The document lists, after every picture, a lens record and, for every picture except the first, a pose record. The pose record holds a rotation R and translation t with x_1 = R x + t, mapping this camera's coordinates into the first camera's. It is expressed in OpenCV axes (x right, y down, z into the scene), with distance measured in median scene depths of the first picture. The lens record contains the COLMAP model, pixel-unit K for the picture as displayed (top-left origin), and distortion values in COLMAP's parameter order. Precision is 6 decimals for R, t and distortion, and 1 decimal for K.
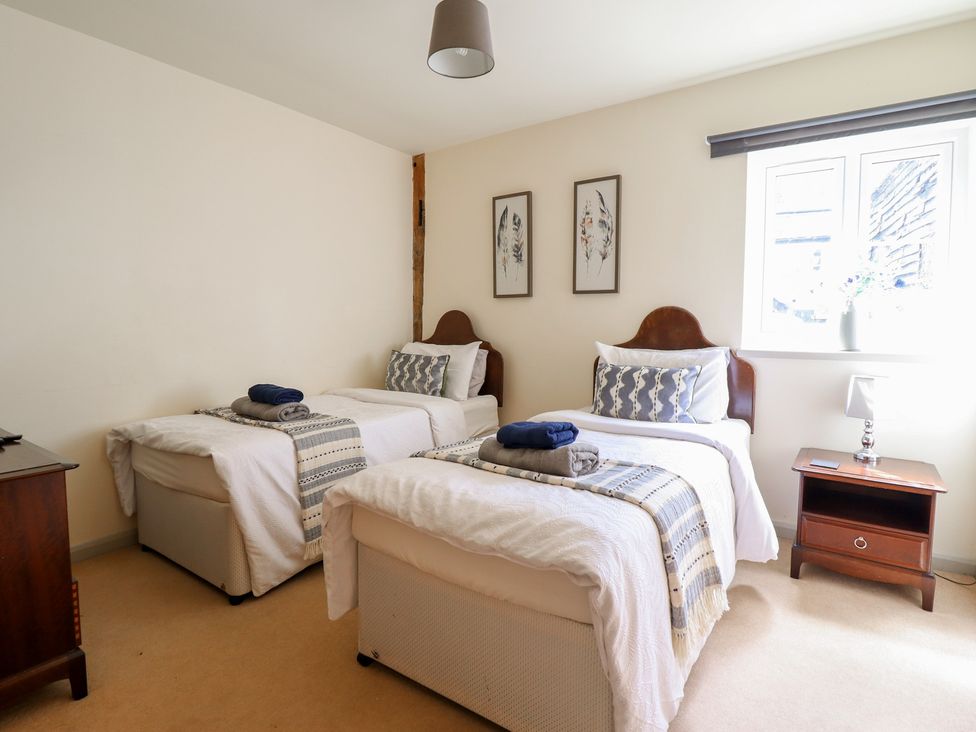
lens RADIAL K [[509.1, 0, 504.6], [0, 509.1, 362.1], [0, 0, 1]] dist [-0.007042, -0.004698]
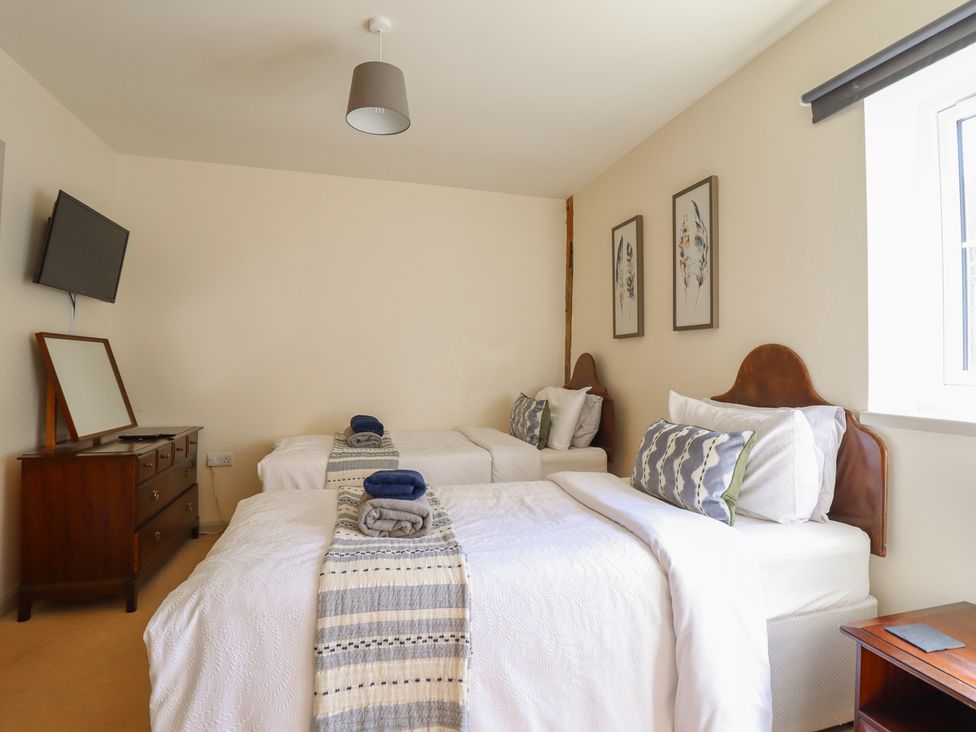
lens RADIAL K [[509.1, 0, 489.1], [0, 509.1, 360.5], [0, 0, 1]] dist [-0.007042, -0.004698]
pose [[0.772777, 0.000191, -0.634678, 0.438719], [-0.057321, 0.995934, -0.069494, -0.015863], [0.632084, 0.090084, 0.769646, 0.210813]]
